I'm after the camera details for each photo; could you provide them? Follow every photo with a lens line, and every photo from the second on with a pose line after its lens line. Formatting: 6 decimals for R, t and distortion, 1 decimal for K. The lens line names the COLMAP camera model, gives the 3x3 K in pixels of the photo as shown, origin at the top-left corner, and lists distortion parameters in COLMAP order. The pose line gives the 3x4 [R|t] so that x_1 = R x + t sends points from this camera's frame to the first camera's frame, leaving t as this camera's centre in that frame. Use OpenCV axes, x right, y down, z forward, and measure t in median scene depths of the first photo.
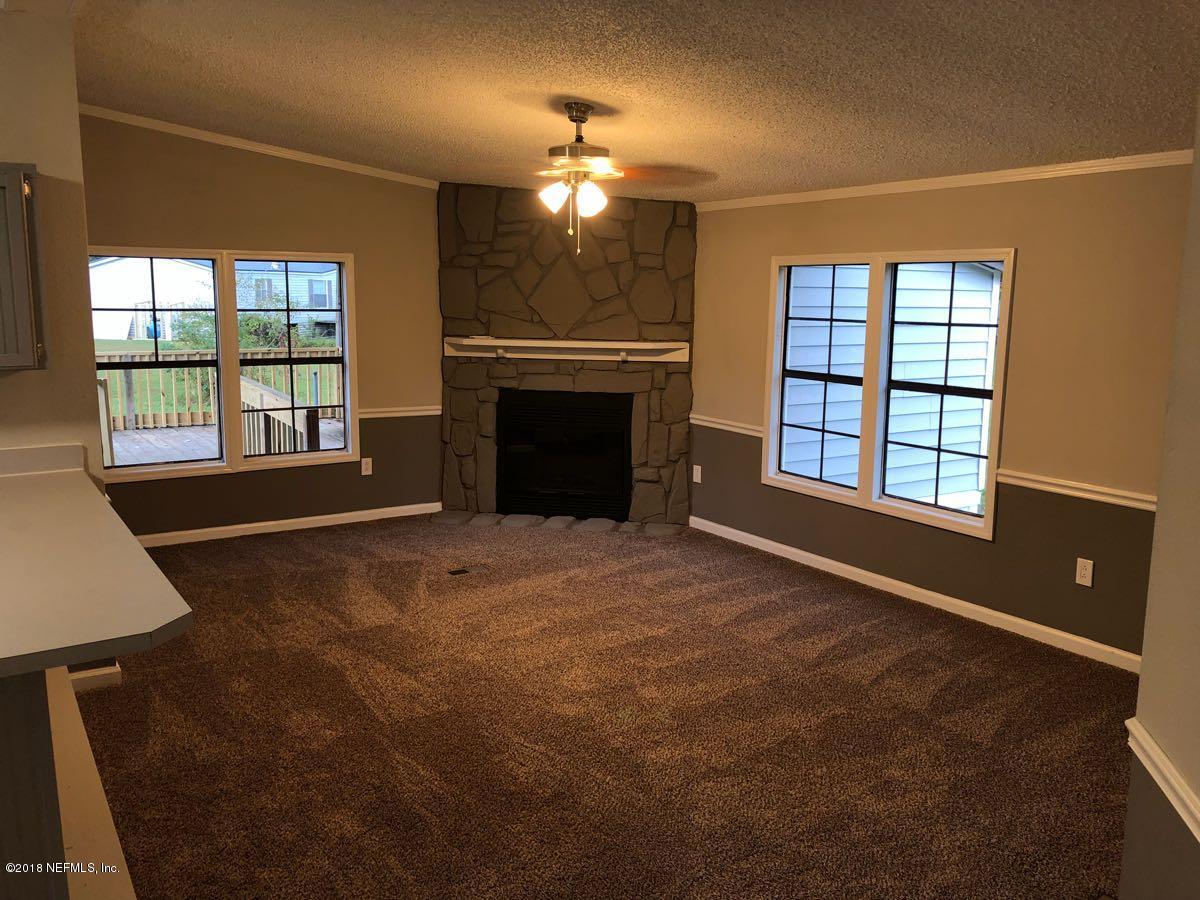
lens RADIAL K [[1001.6, 0, 597.0], [0, 1001.6, 455.8], [0, 0, 1]] dist [0.067395, -0.079235]
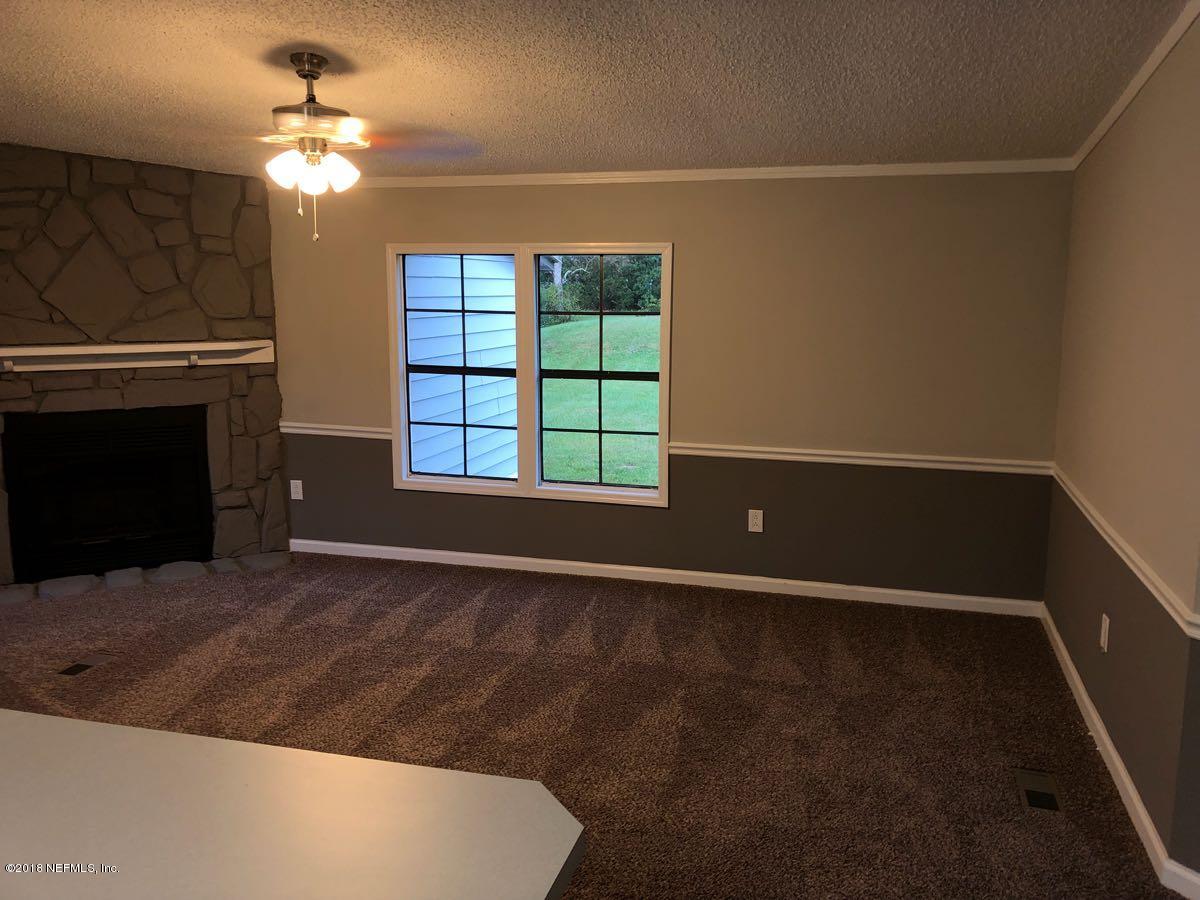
lens RADIAL K [[1001.6, 0, 609.1], [0, 1001.6, 437.6], [0, 0, 1]] dist [0.067395, -0.079235]
pose [[0.743362, -0.112071, 0.659434, -0.315340], [0.112536, 0.992765, 0.041863, -0.038360], [-0.659355, 0.043091, 0.750596, 0.184379]]
